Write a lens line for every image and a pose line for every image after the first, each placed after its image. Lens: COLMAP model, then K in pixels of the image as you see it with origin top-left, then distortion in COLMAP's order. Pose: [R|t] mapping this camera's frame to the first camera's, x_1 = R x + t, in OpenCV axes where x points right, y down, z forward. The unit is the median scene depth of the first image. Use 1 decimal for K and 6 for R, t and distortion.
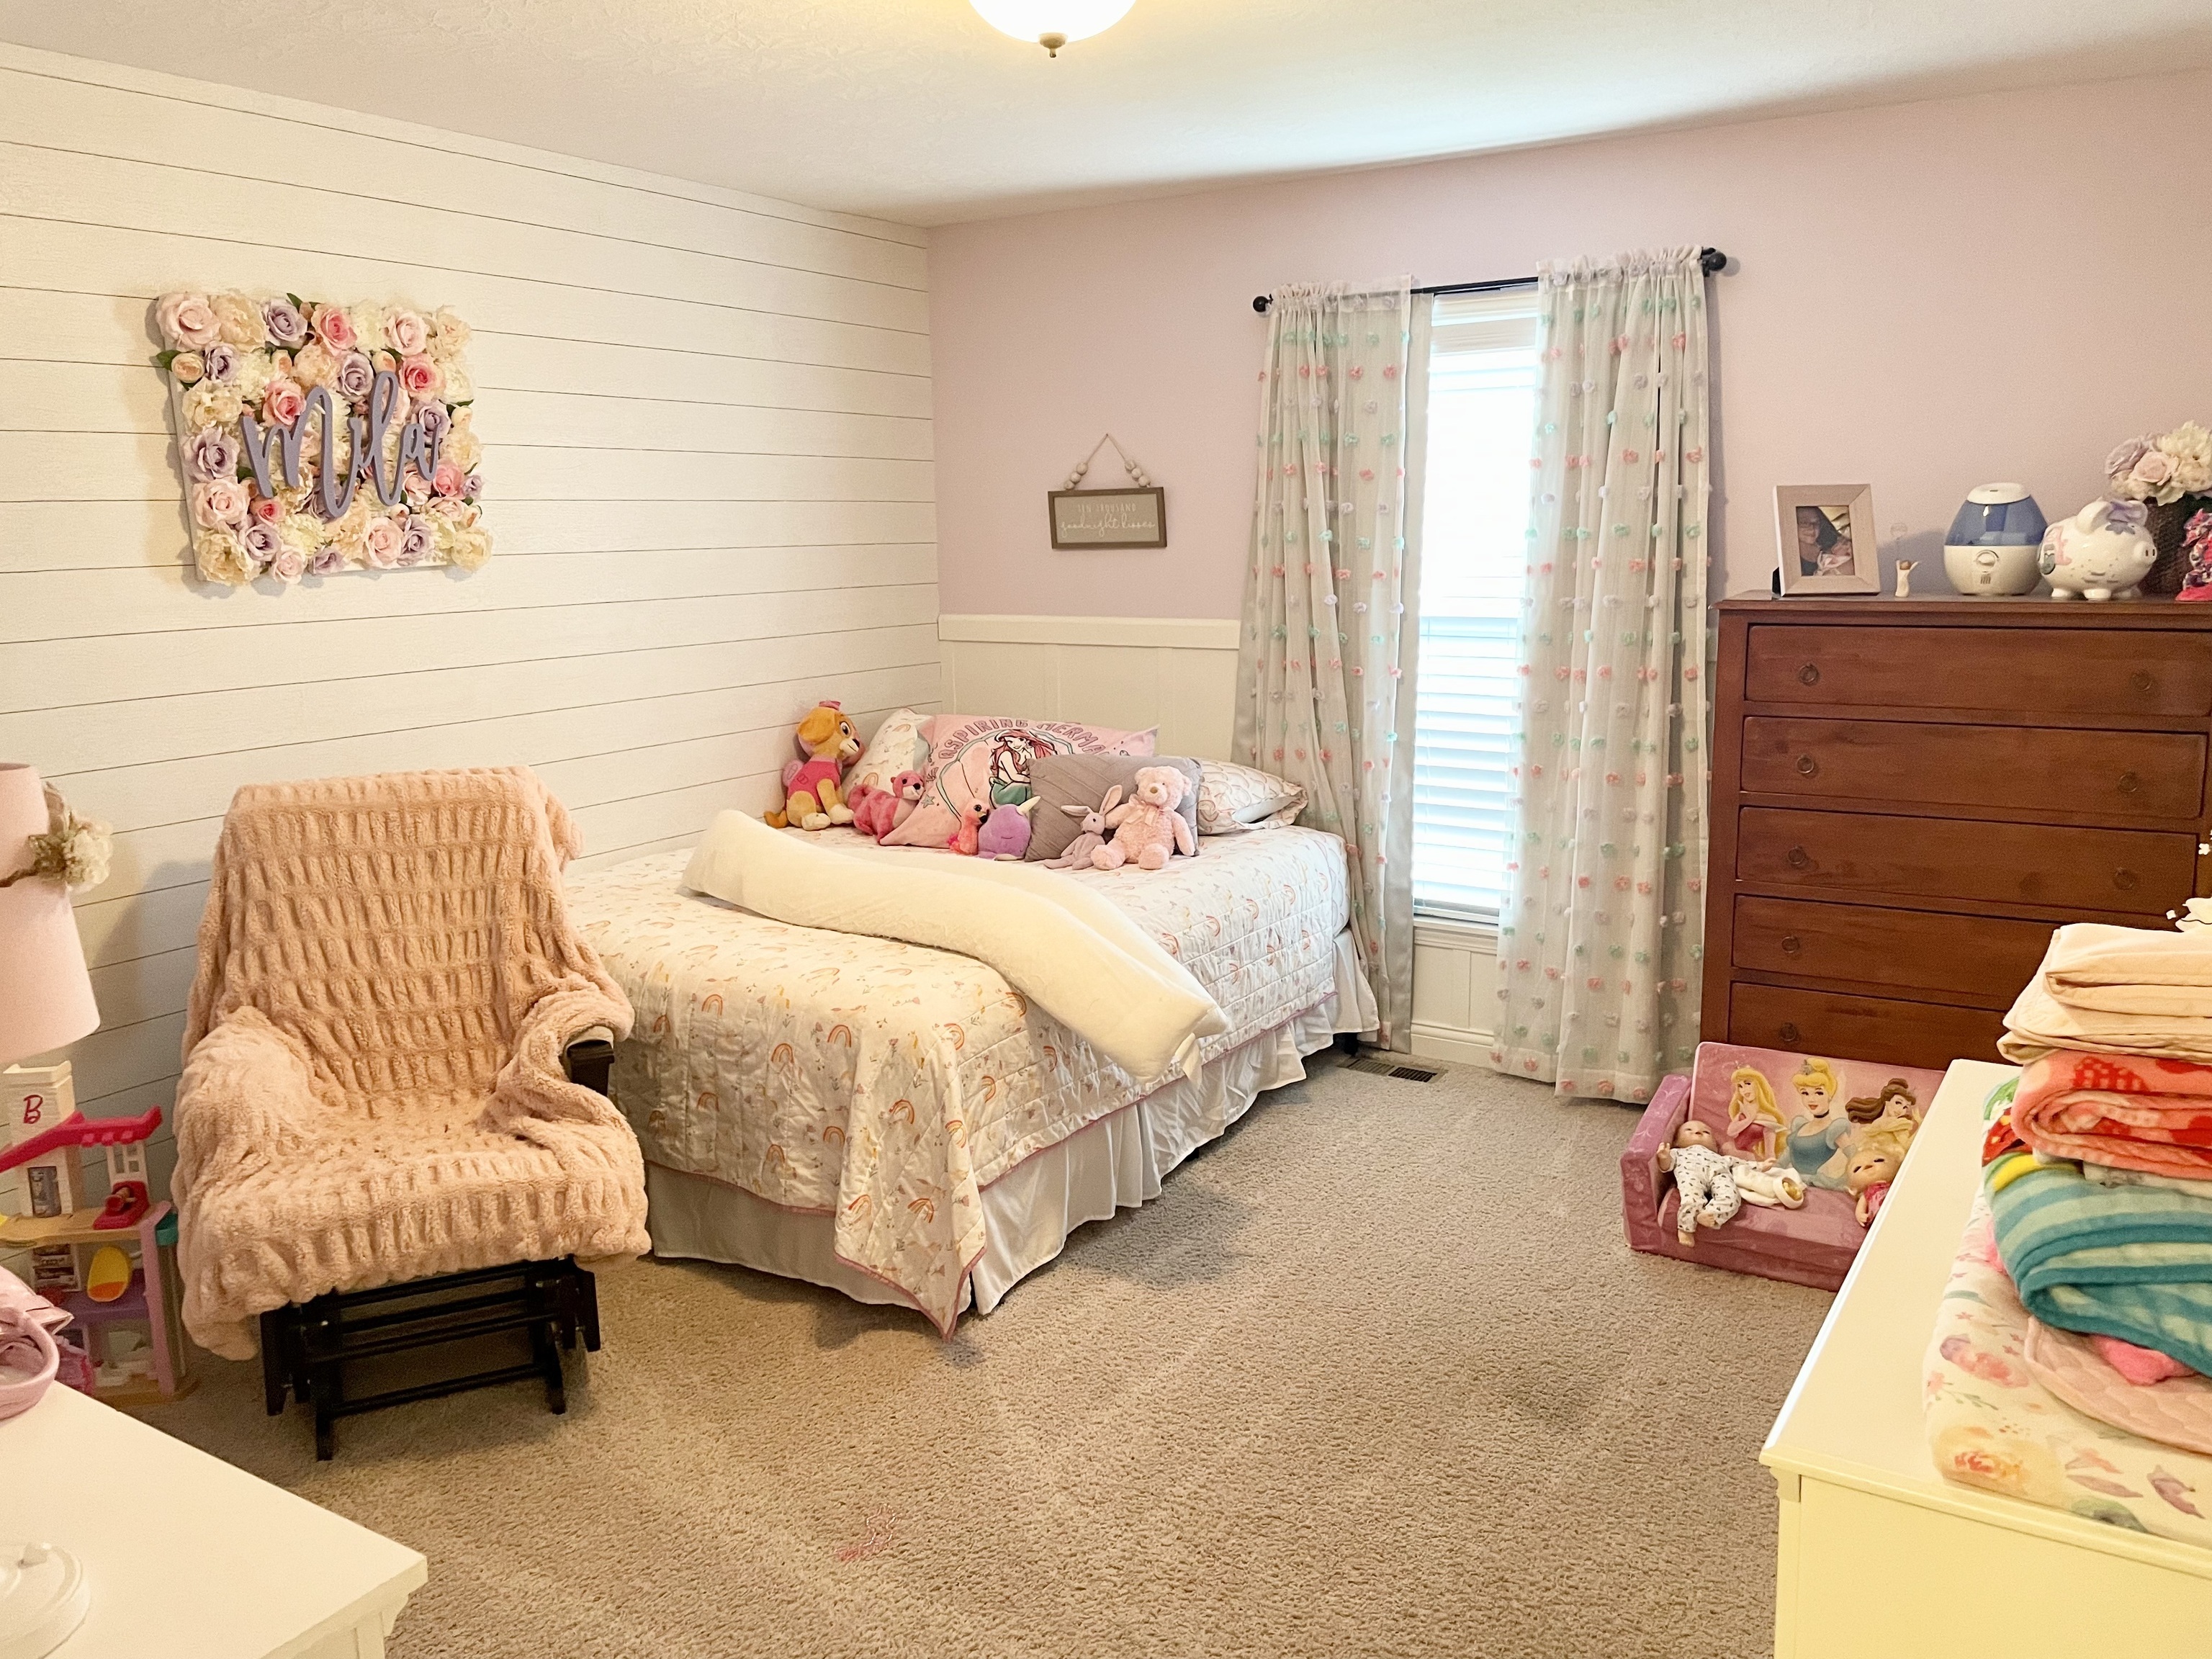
lens RADIAL K [[1675.4, 0, 1113.3], [0, 1675.4, 831.3], [0, 0, 1]] dist [0.082862, -0.104985]
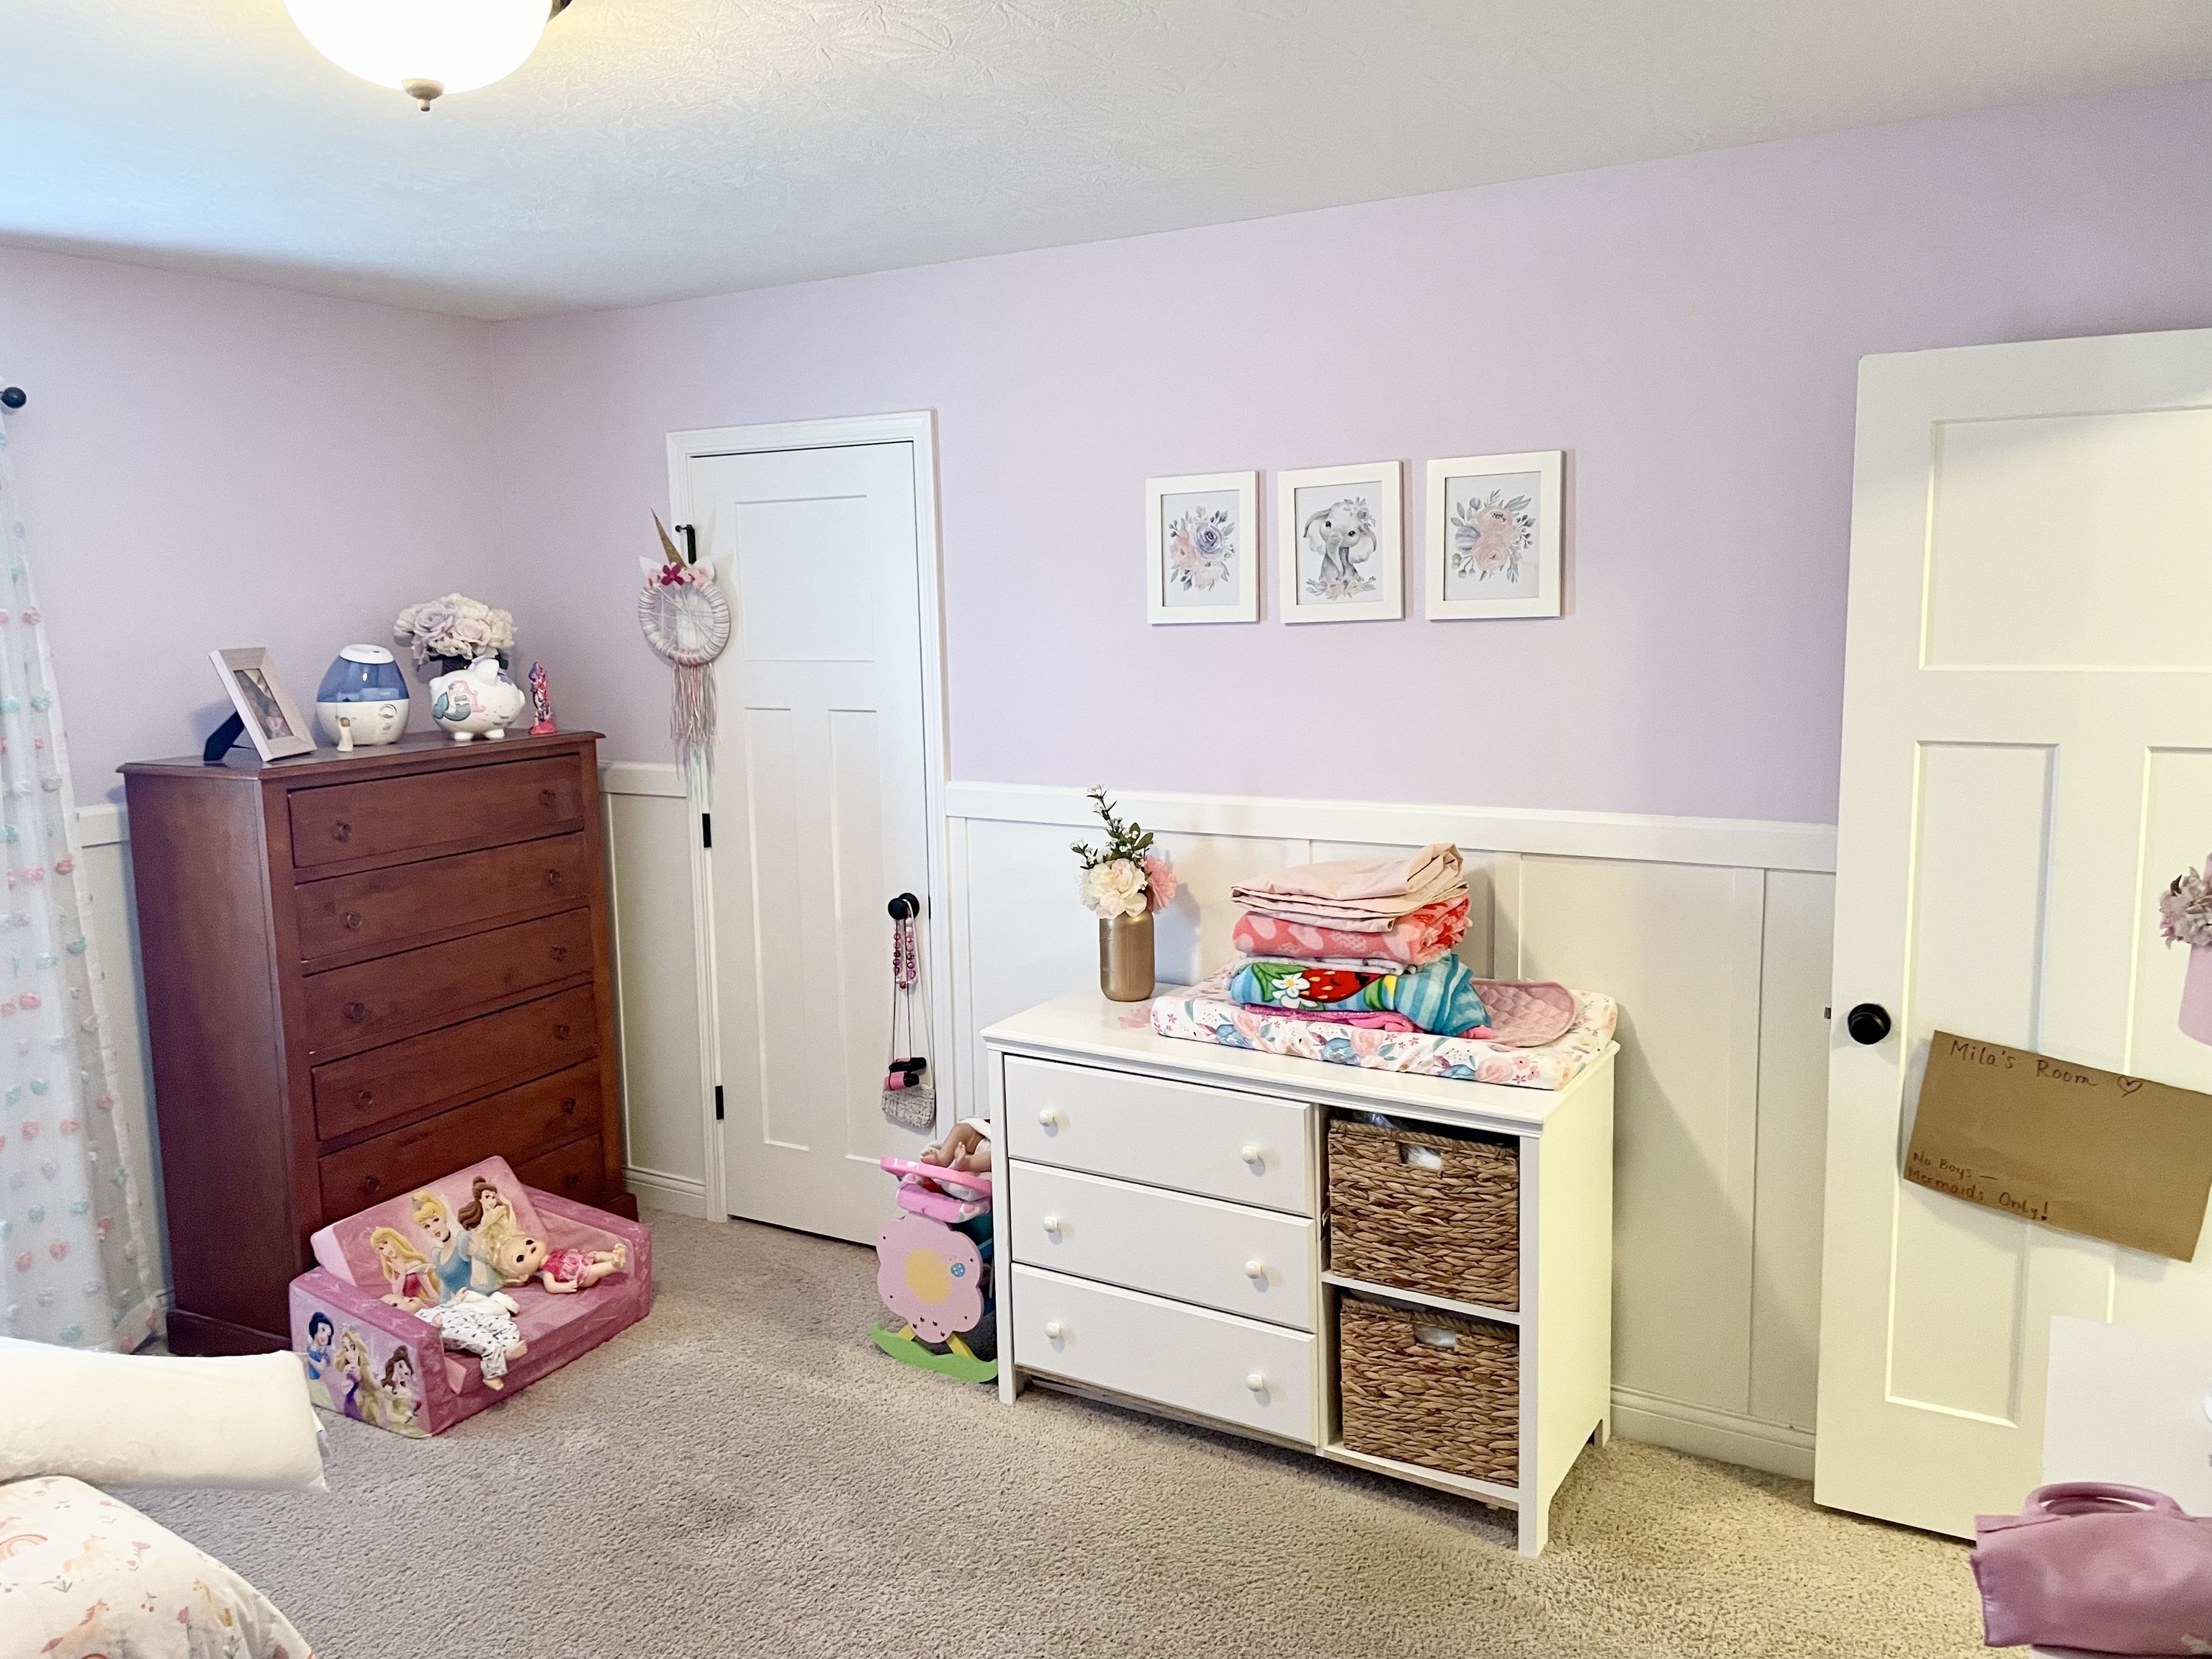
lens RADIAL K [[1675.4, 0, 1109.0], [0, 1675.4, 823.7], [0, 0, 1]] dist [0.082862, -0.104985]
pose [[-0.033385, -0.124115, 0.991706, -0.611866], [0.201469, 0.971054, 0.128313, -0.135321], [-0.978926, 0.204082, -0.007413, 0.554884]]
